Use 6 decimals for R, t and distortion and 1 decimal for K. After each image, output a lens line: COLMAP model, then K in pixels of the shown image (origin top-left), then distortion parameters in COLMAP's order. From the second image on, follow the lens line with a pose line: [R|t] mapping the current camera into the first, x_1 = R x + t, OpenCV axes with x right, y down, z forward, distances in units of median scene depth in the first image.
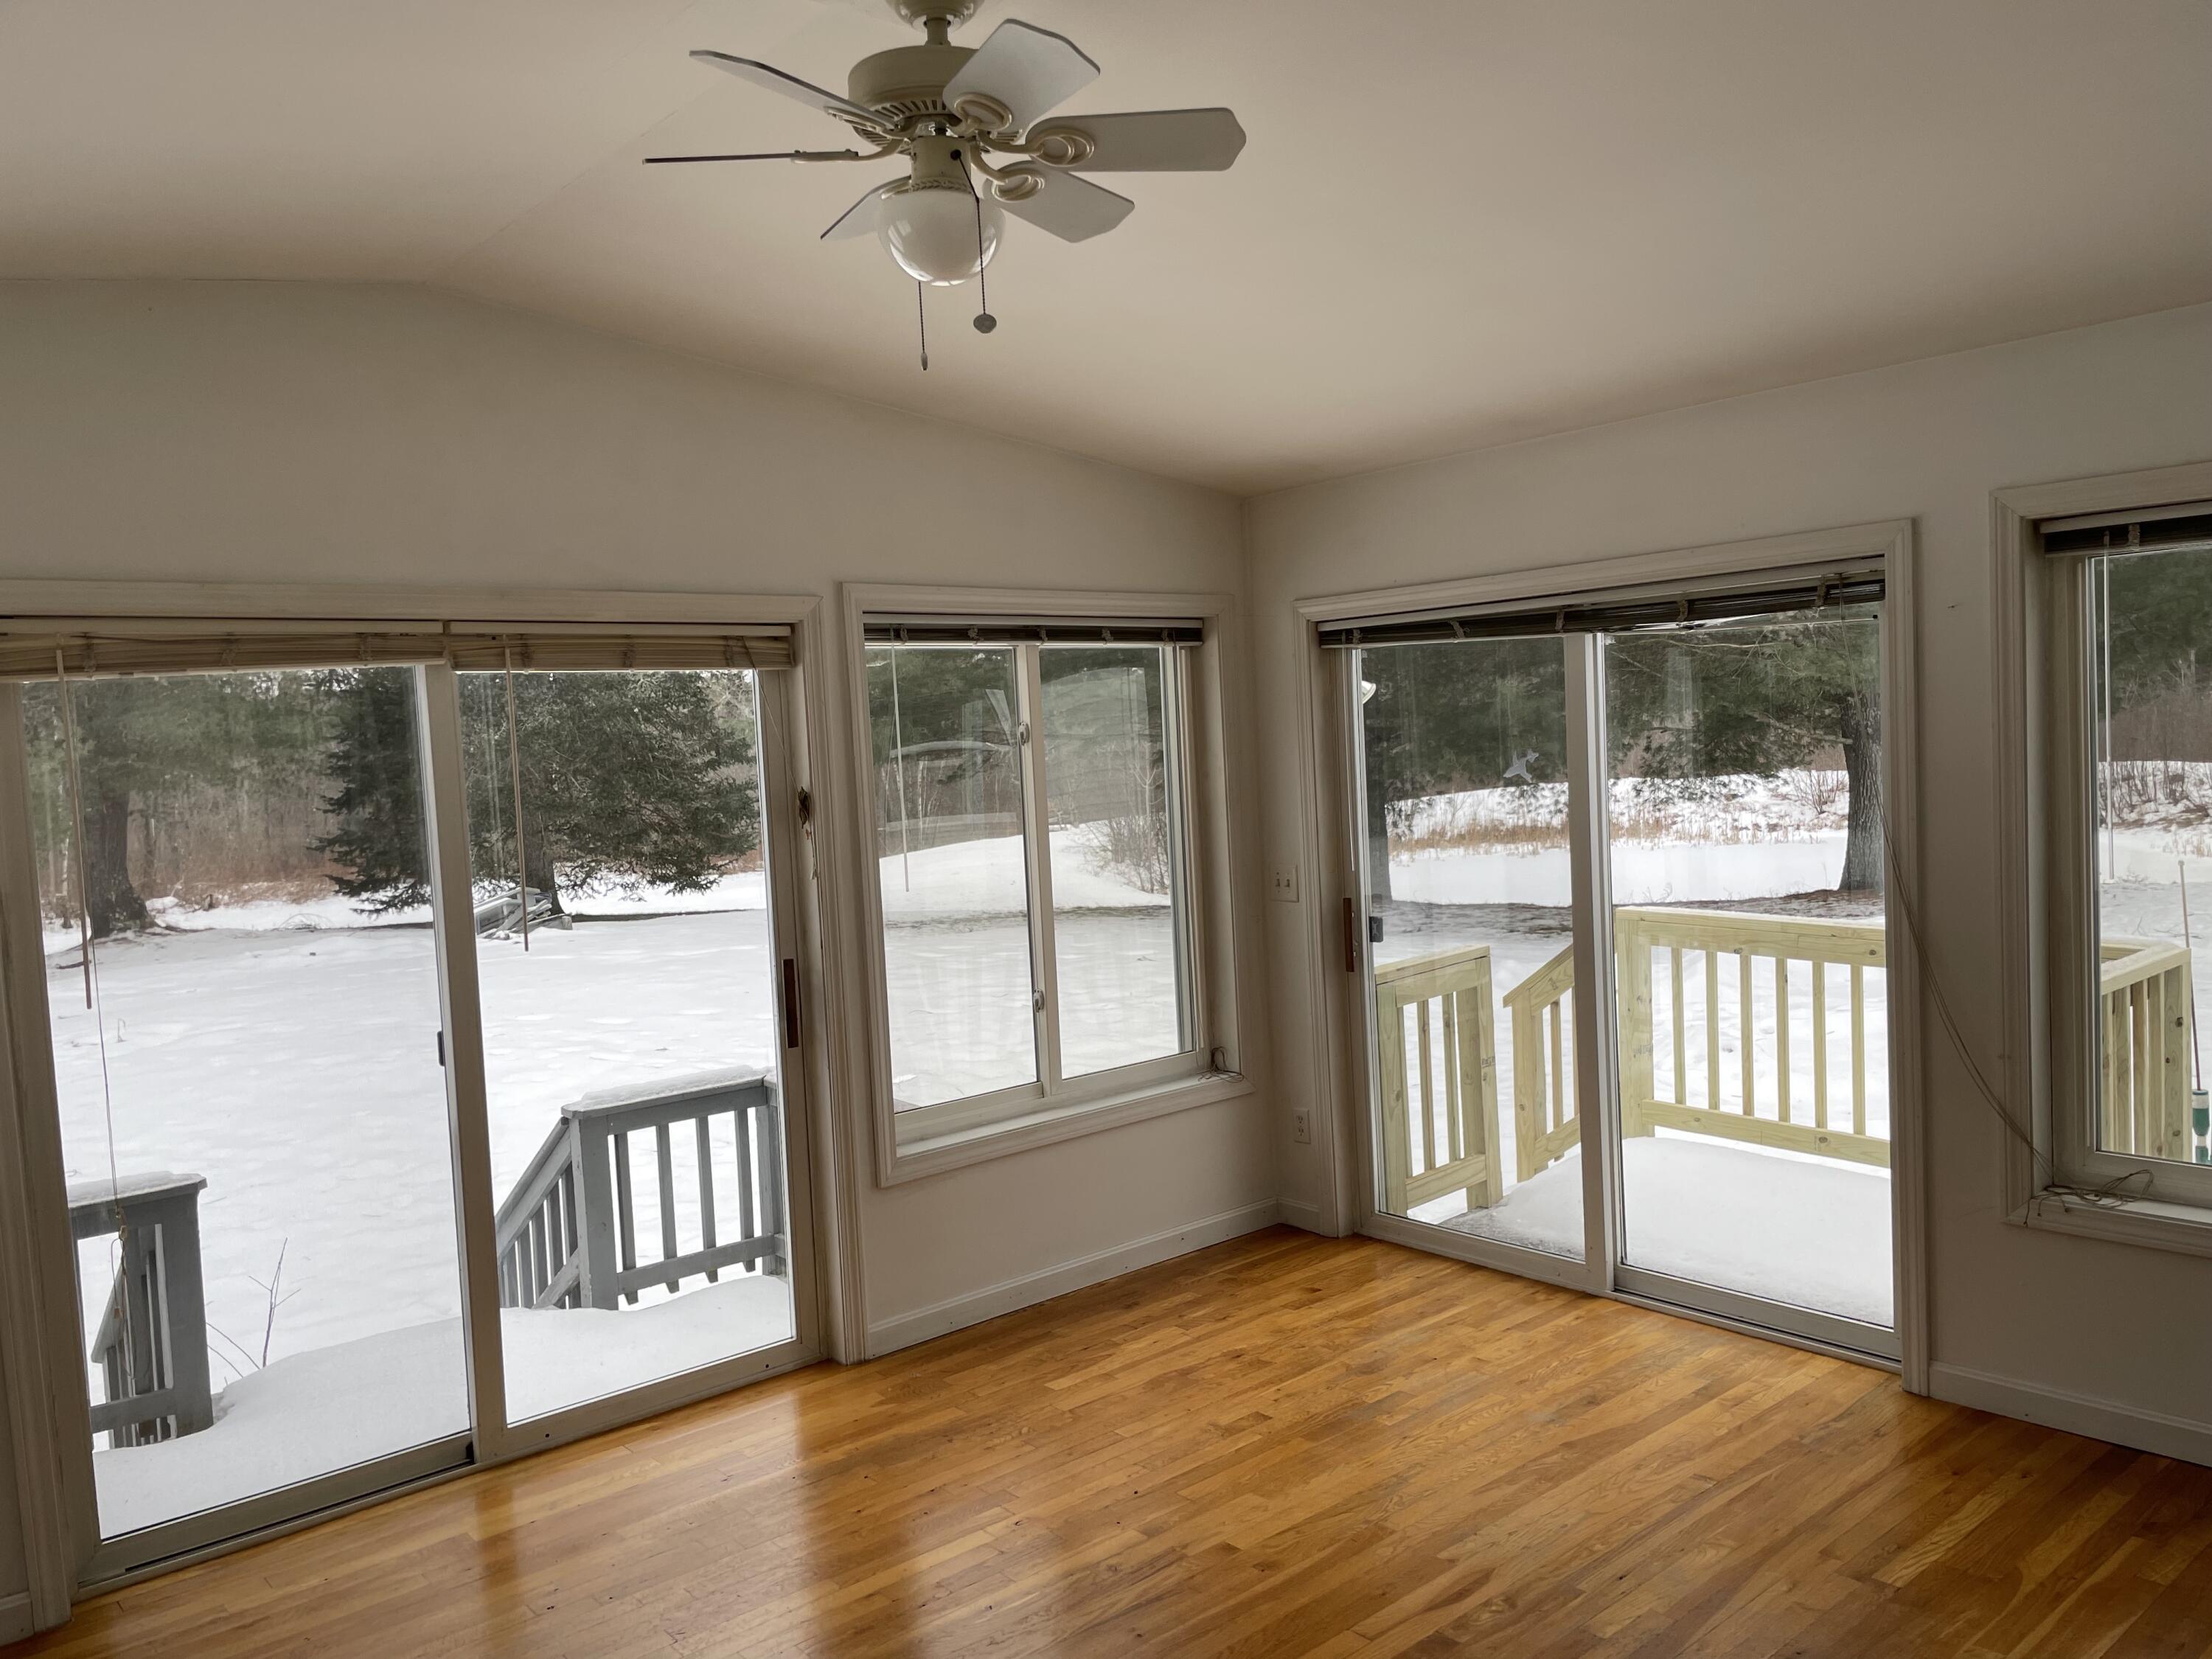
lens RADIAL K [[1618.9, 0, 1095.7], [0, 1618.9, 839.7], [0, 0, 1]] dist [0.010631, 0.003040]
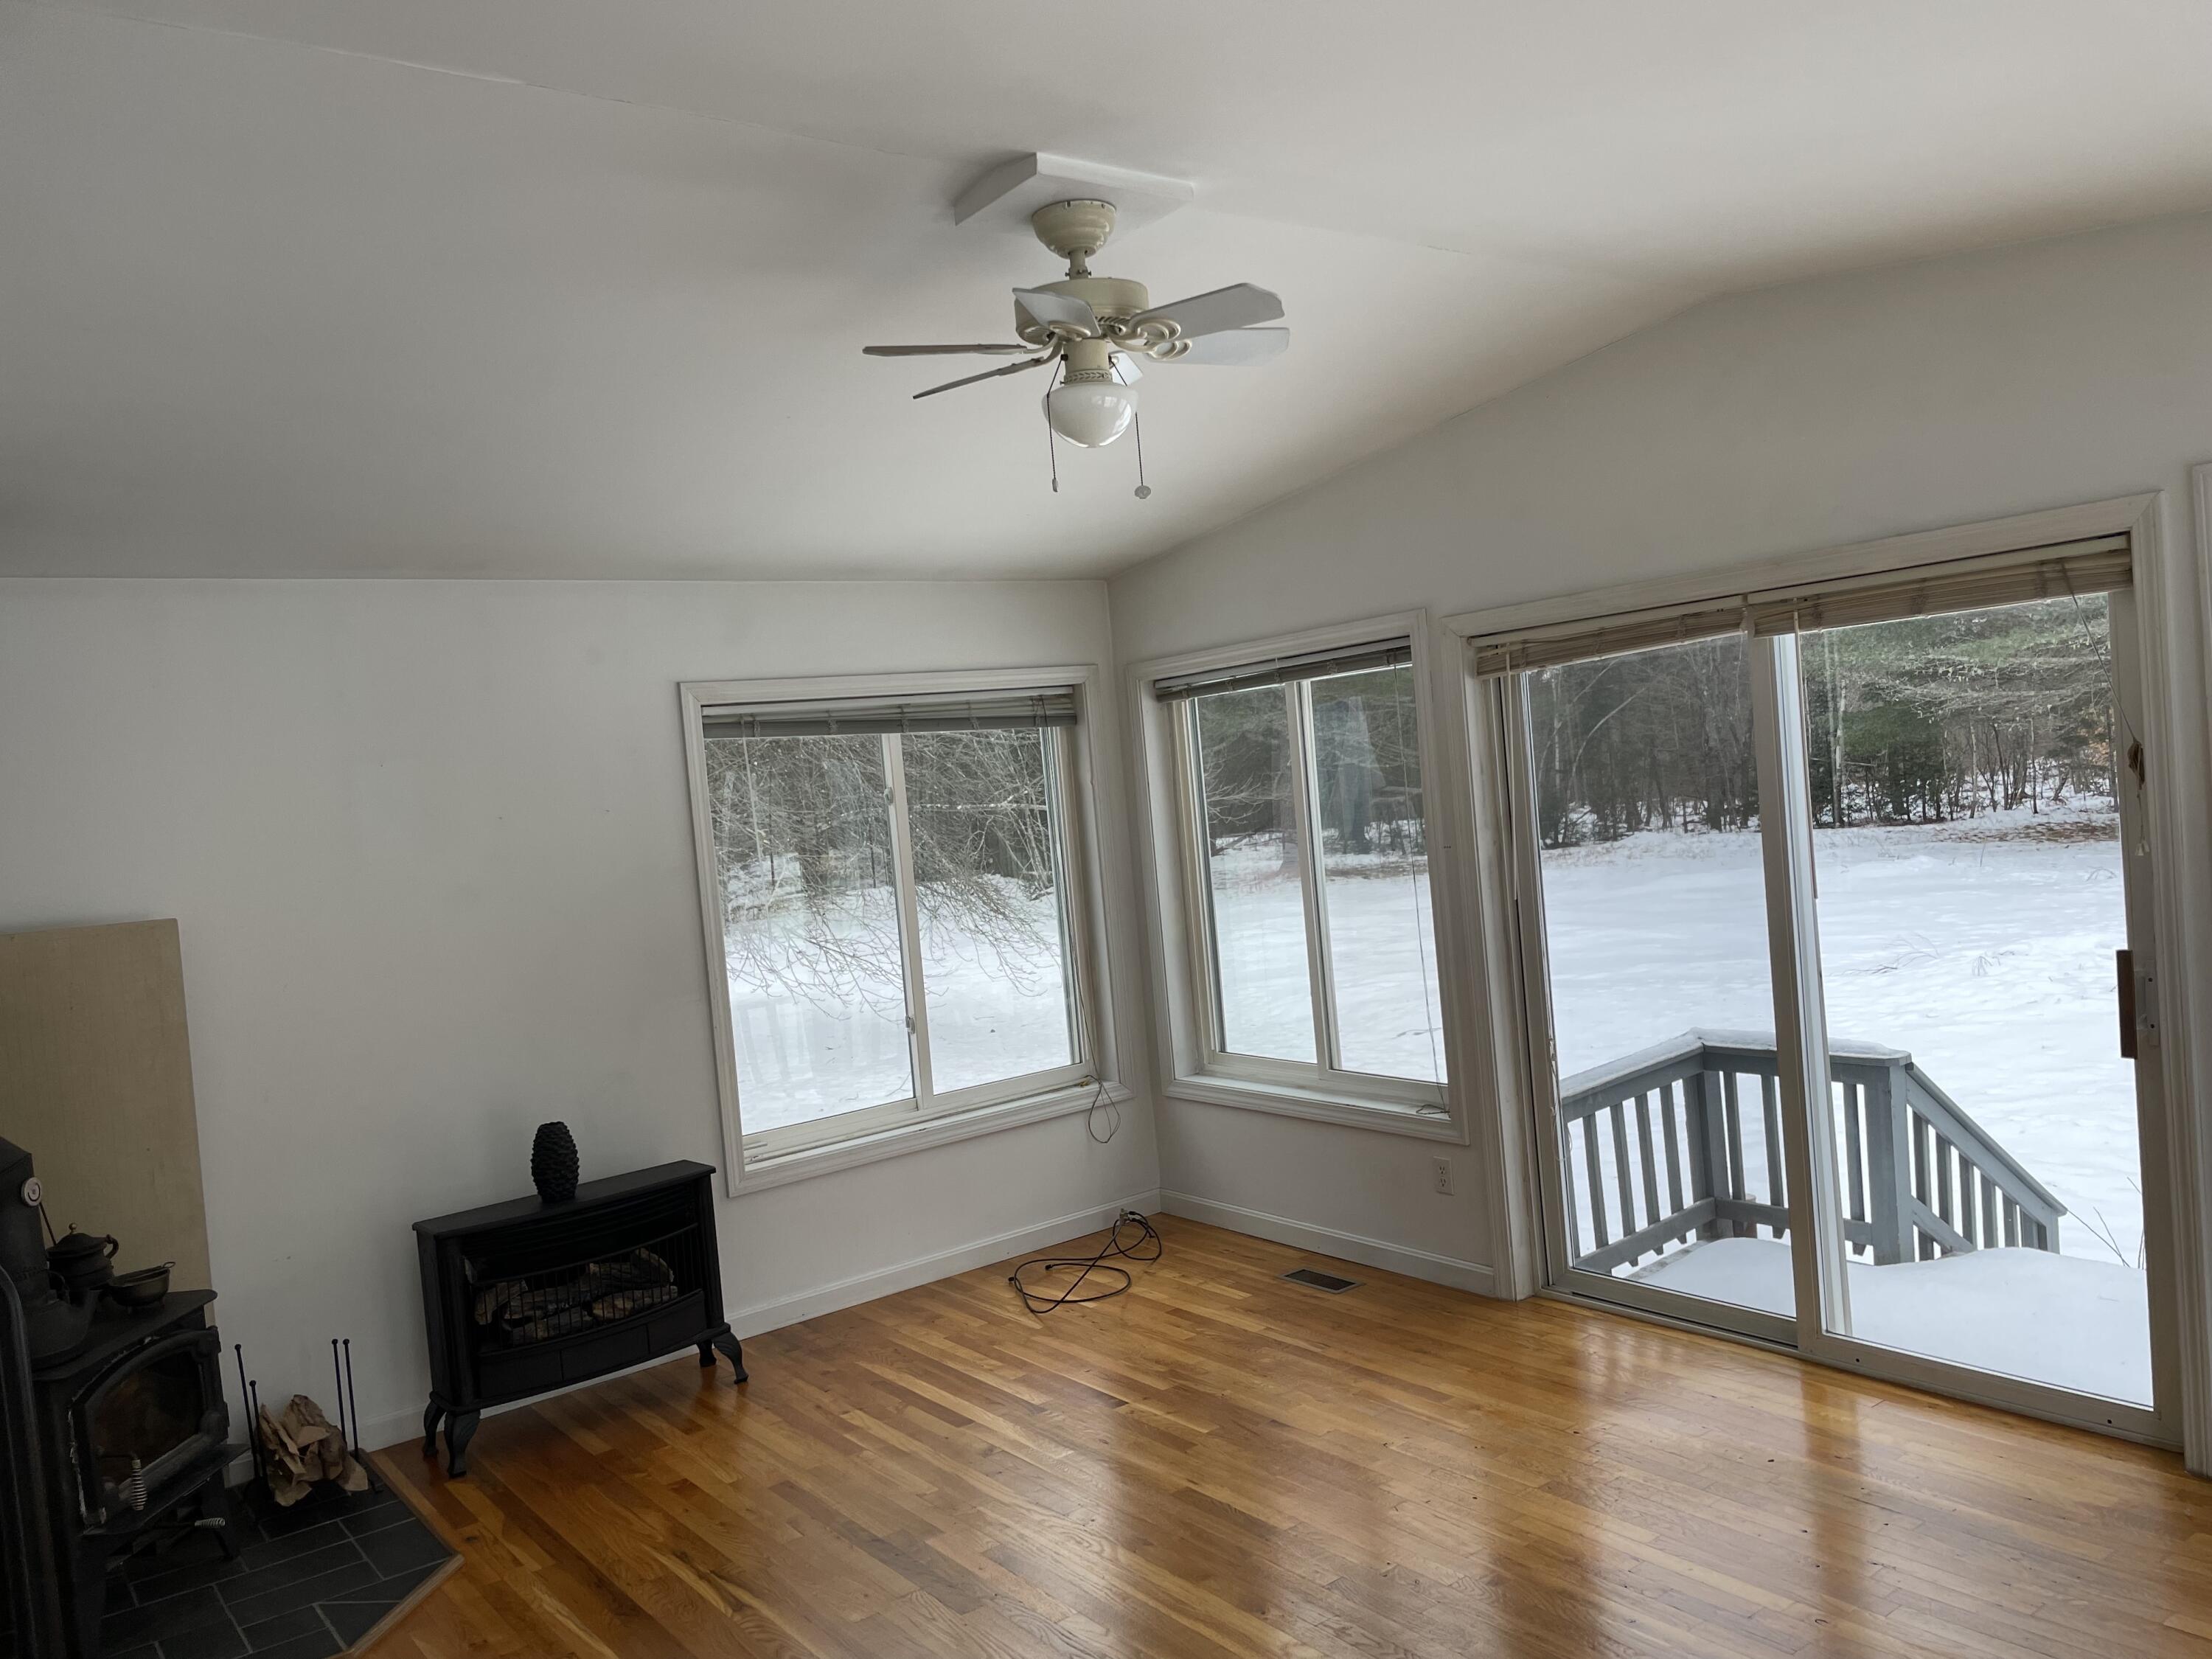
lens RADIAL K [[1618.9, 0, 1095.7], [0, 1618.9, 839.7], [0, 0, 1]] dist [0.010631, 0.003040]
pose [[-0.044863, 0.087483, -0.995155, 0.718576], [0.029543, 0.995839, 0.086211, -0.074010], [0.998556, -0.025532, -0.047261, 0.586495]]
